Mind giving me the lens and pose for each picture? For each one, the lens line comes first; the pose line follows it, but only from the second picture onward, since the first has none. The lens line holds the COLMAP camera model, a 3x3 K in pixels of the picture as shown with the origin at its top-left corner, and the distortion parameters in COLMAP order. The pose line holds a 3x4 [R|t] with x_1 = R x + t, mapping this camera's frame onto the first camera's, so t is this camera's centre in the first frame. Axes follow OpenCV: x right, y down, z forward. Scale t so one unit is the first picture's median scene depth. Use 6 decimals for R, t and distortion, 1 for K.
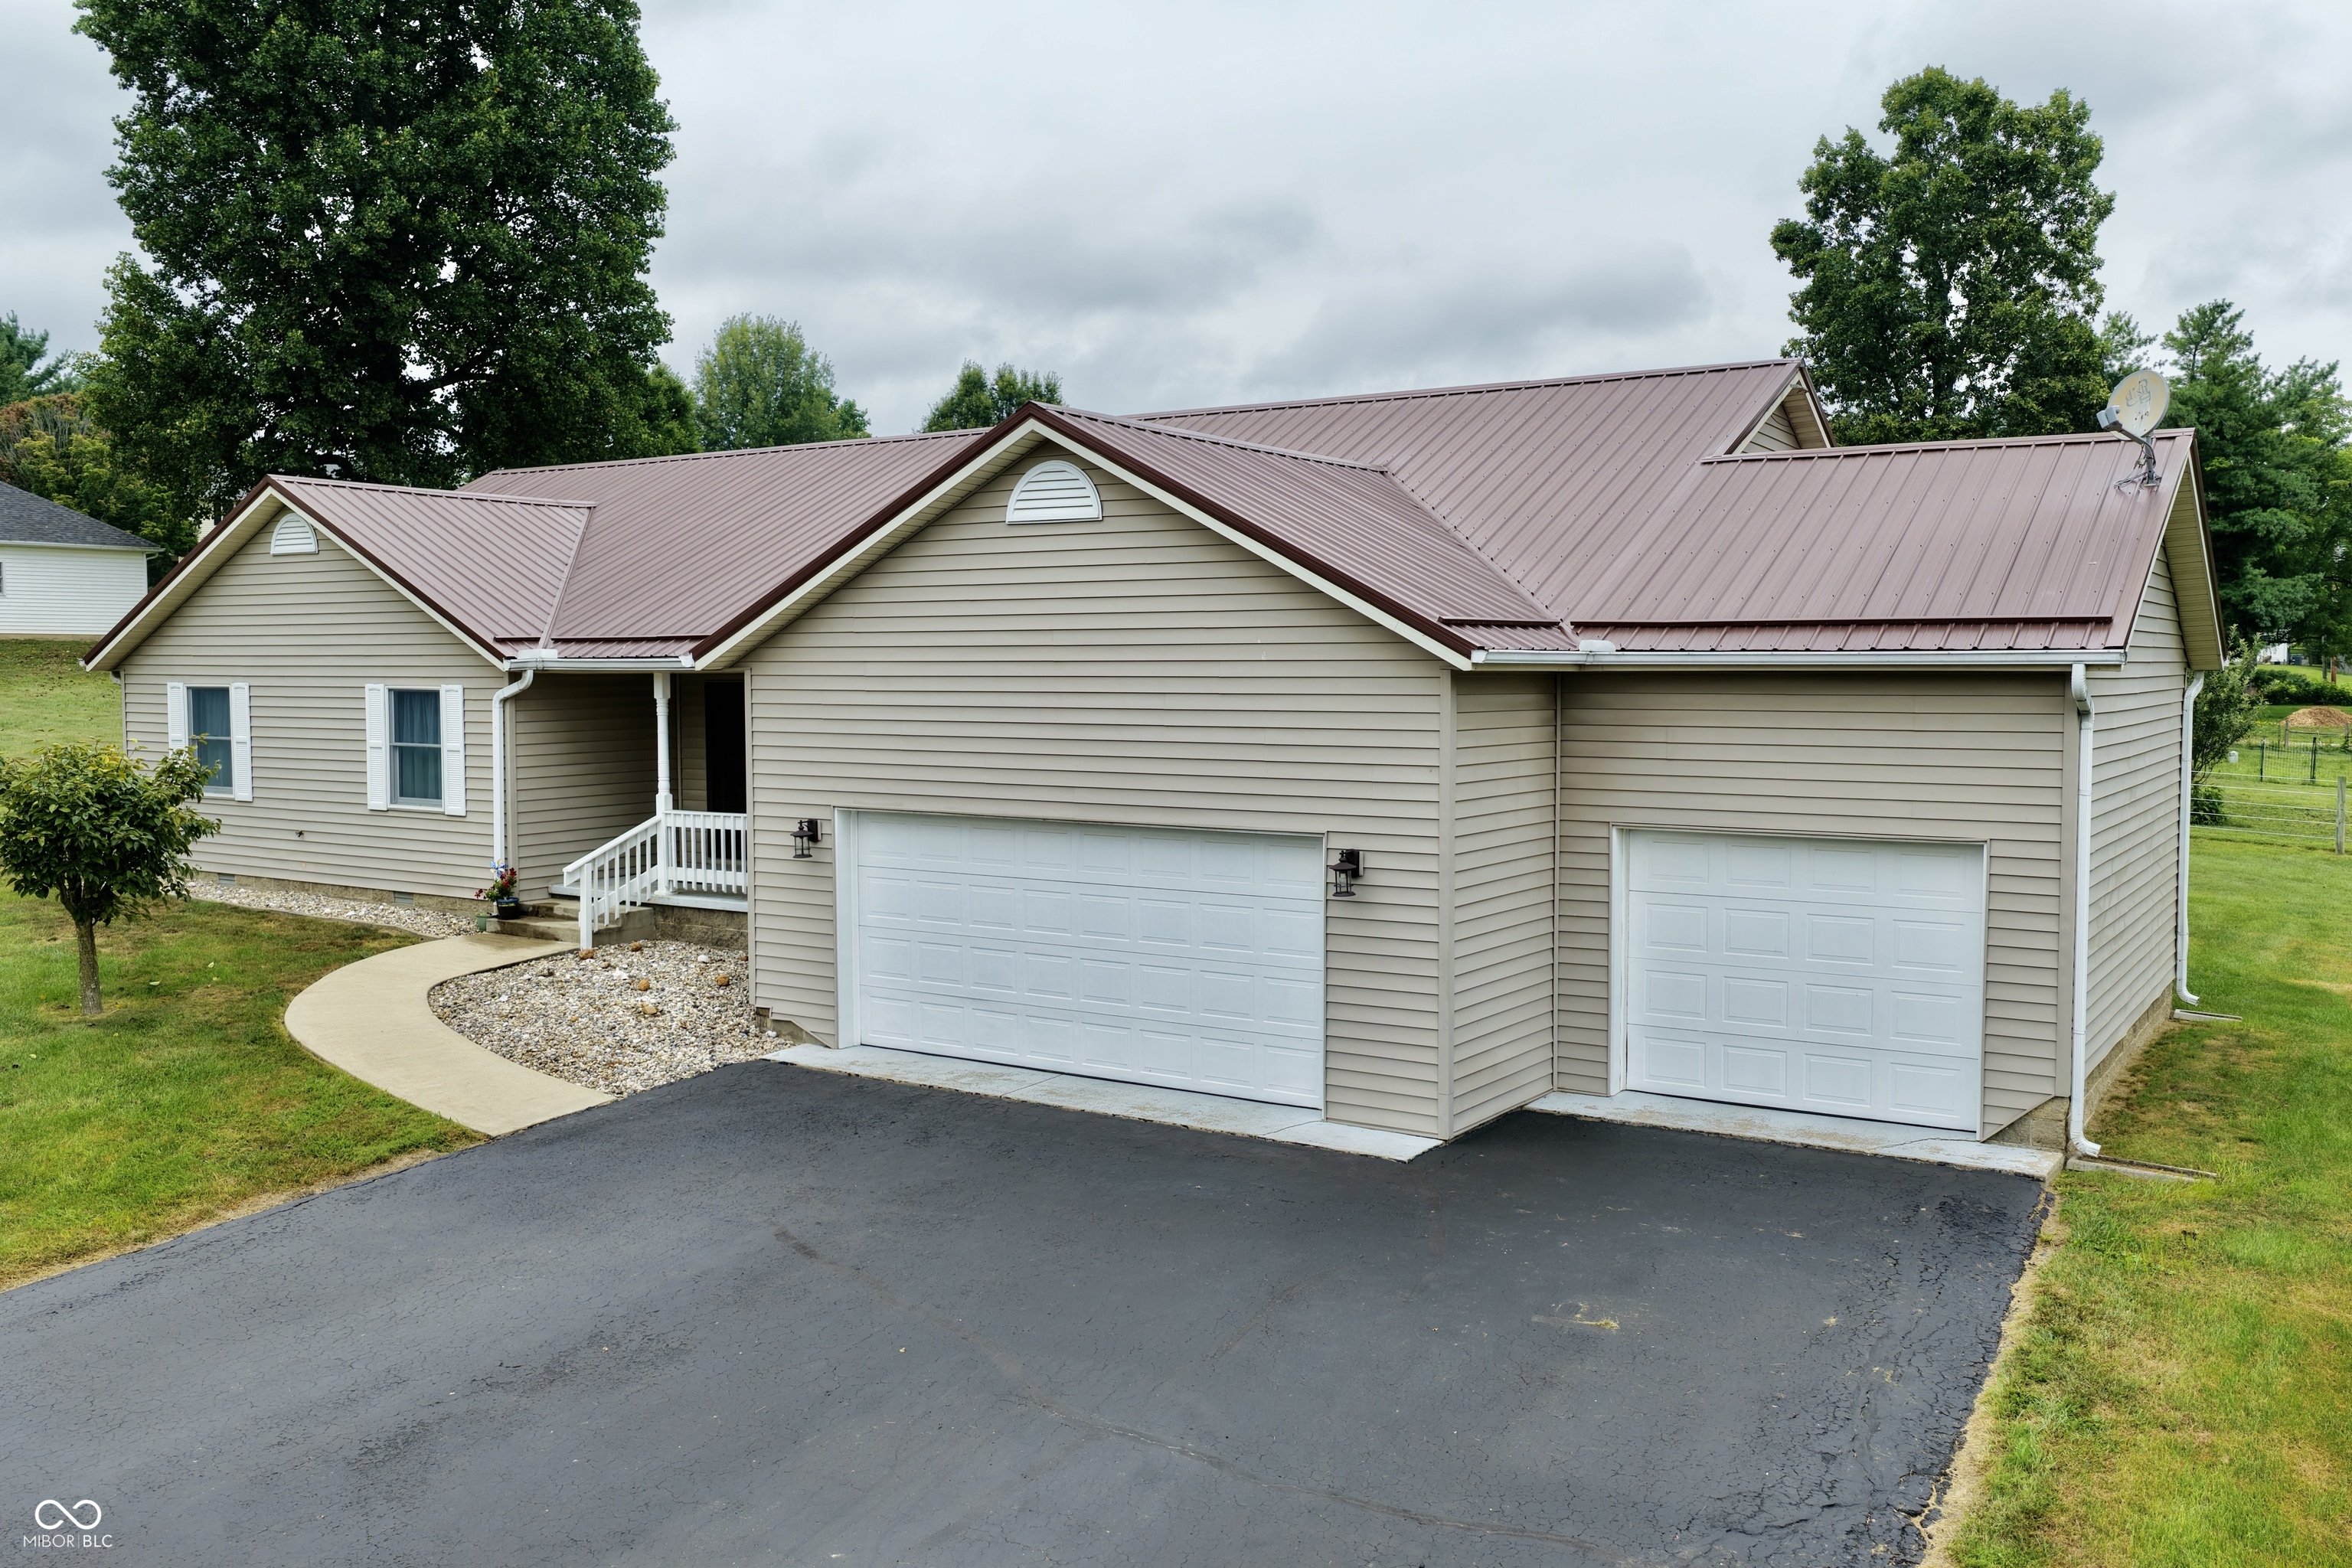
lens RADIAL K [[1949.0, 0, 1186.6], [0, 1949.0, 778.5], [0, 0, 1]] dist [0.003085, -0.002438]
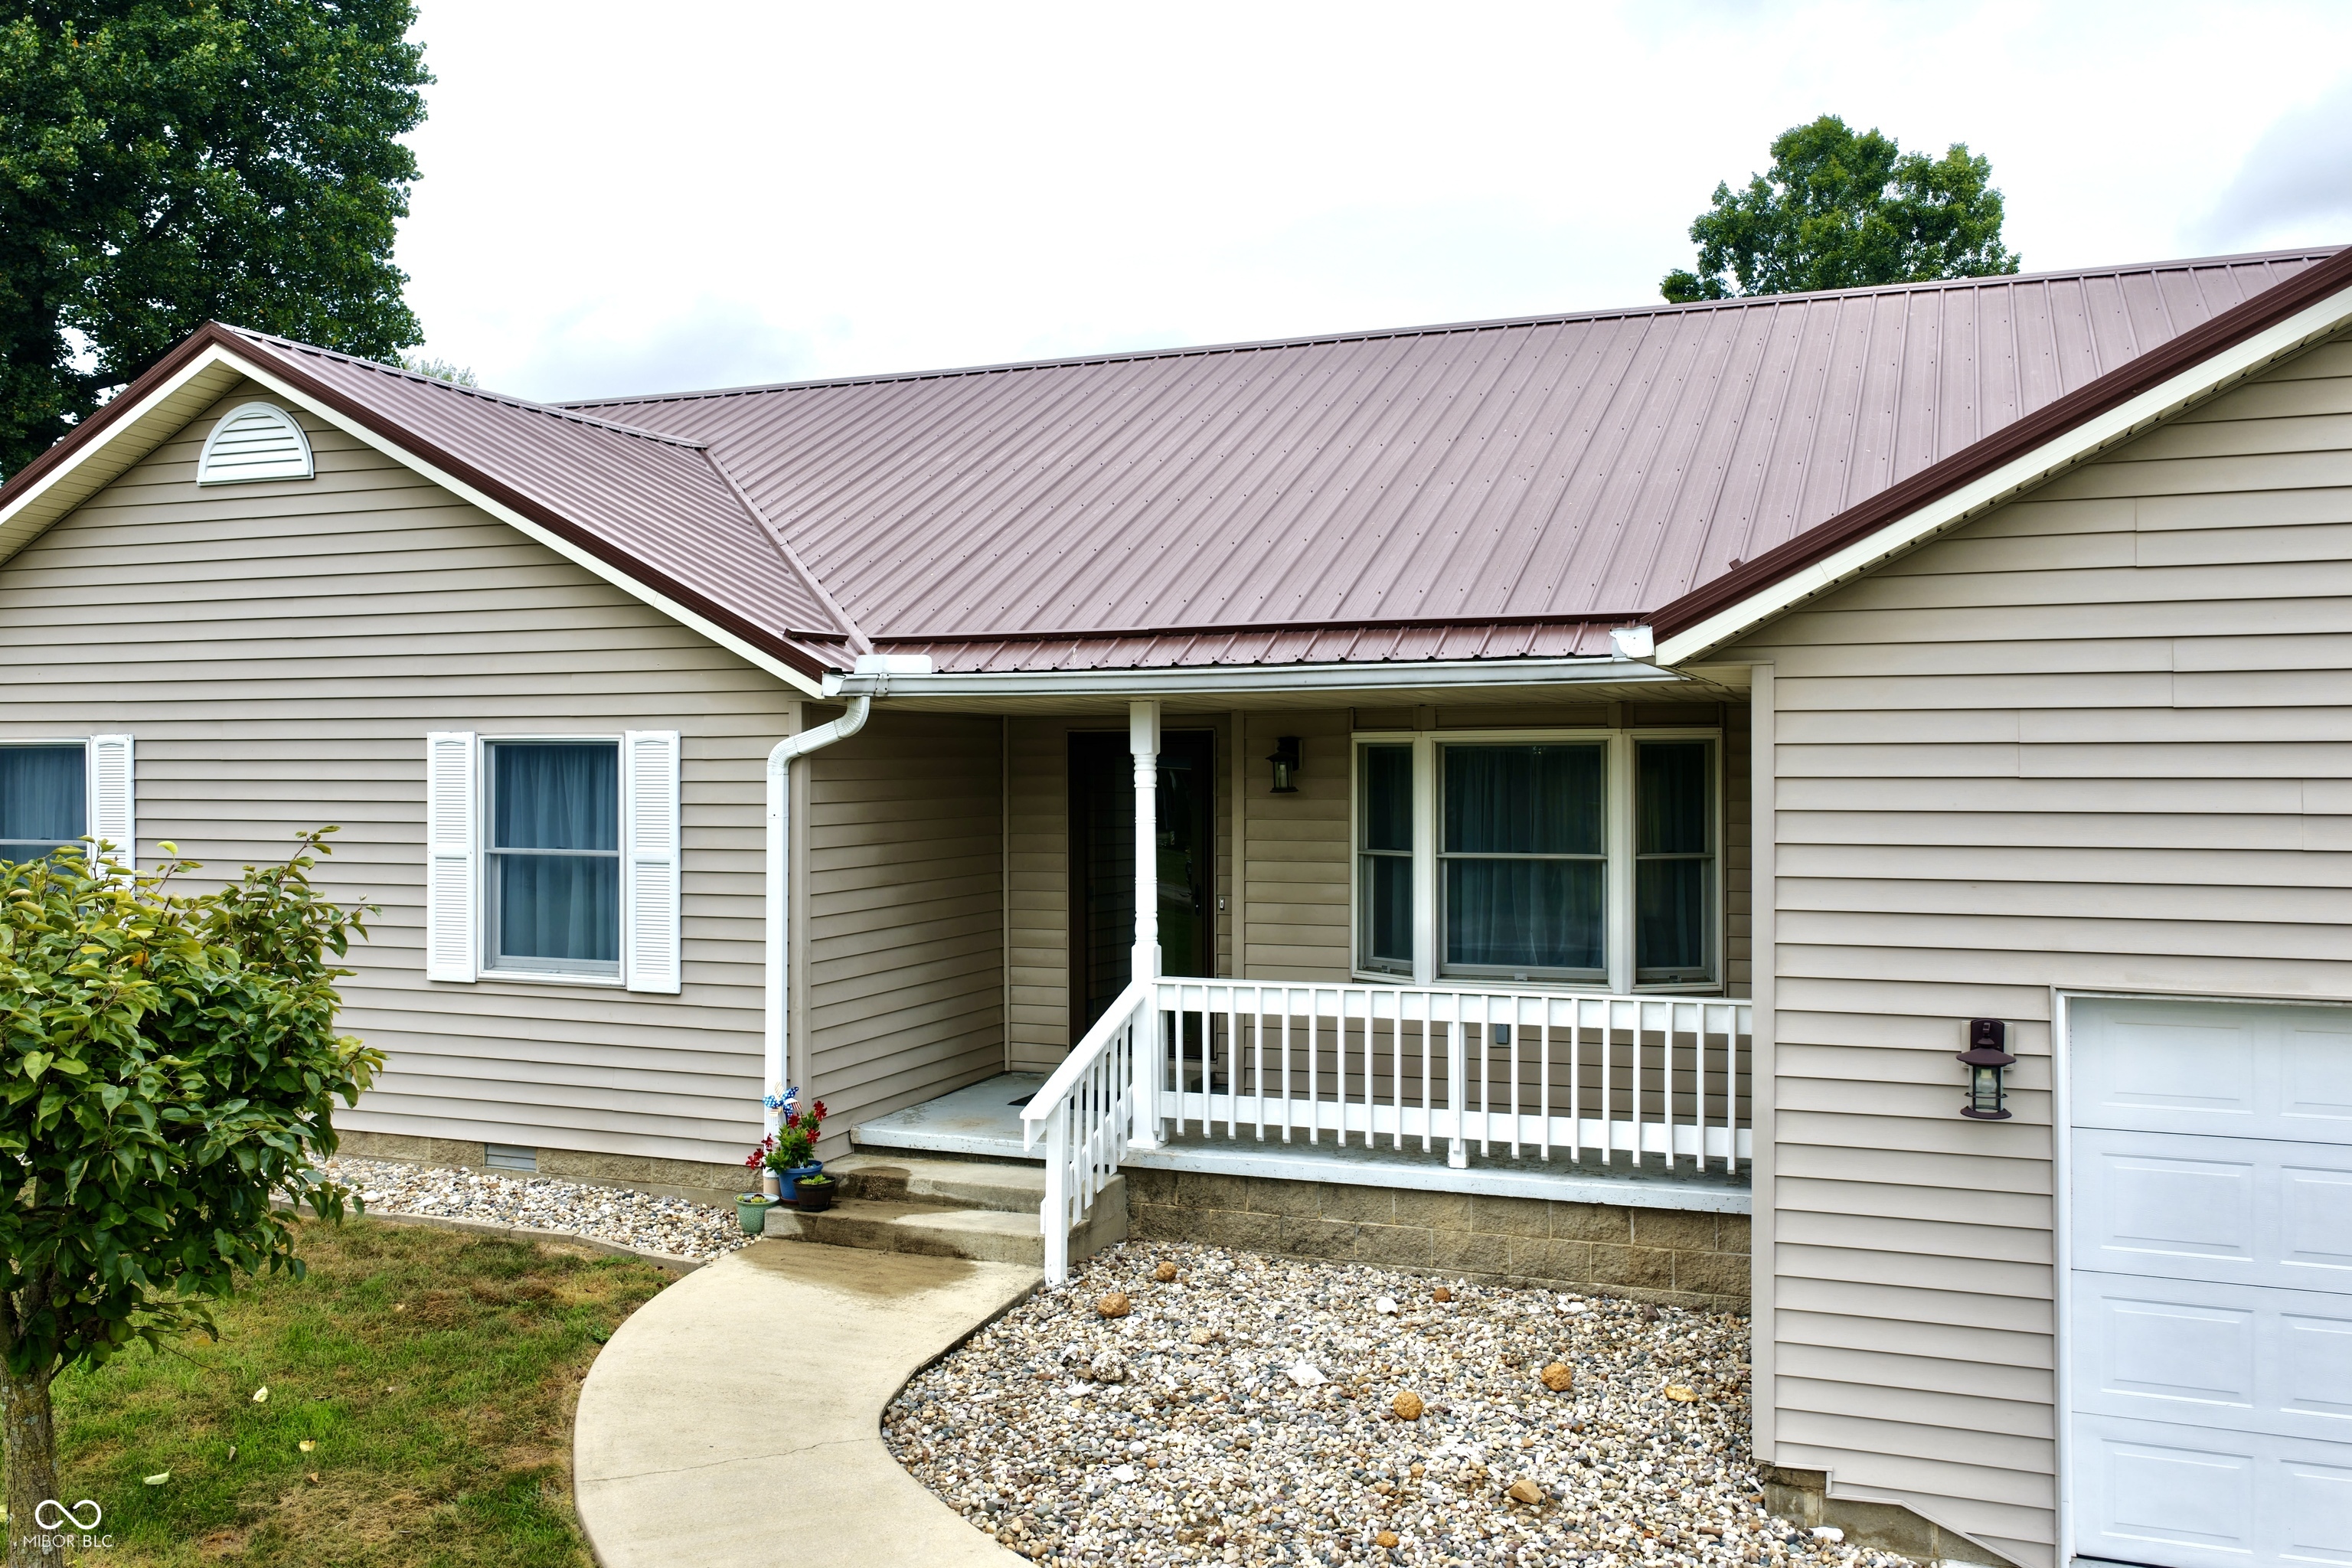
lens RADIAL K [[1949.0, 0, 1186.6], [0, 1949.0, 778.5], [0, 0, 1]] dist [0.003085, -0.002438]
pose [[0.979769, -0.002942, 0.200111, -0.356838], [0.012981, 0.998721, -0.048872, -0.010013], [-0.199711, 0.050481, 0.978554, 0.504937]]
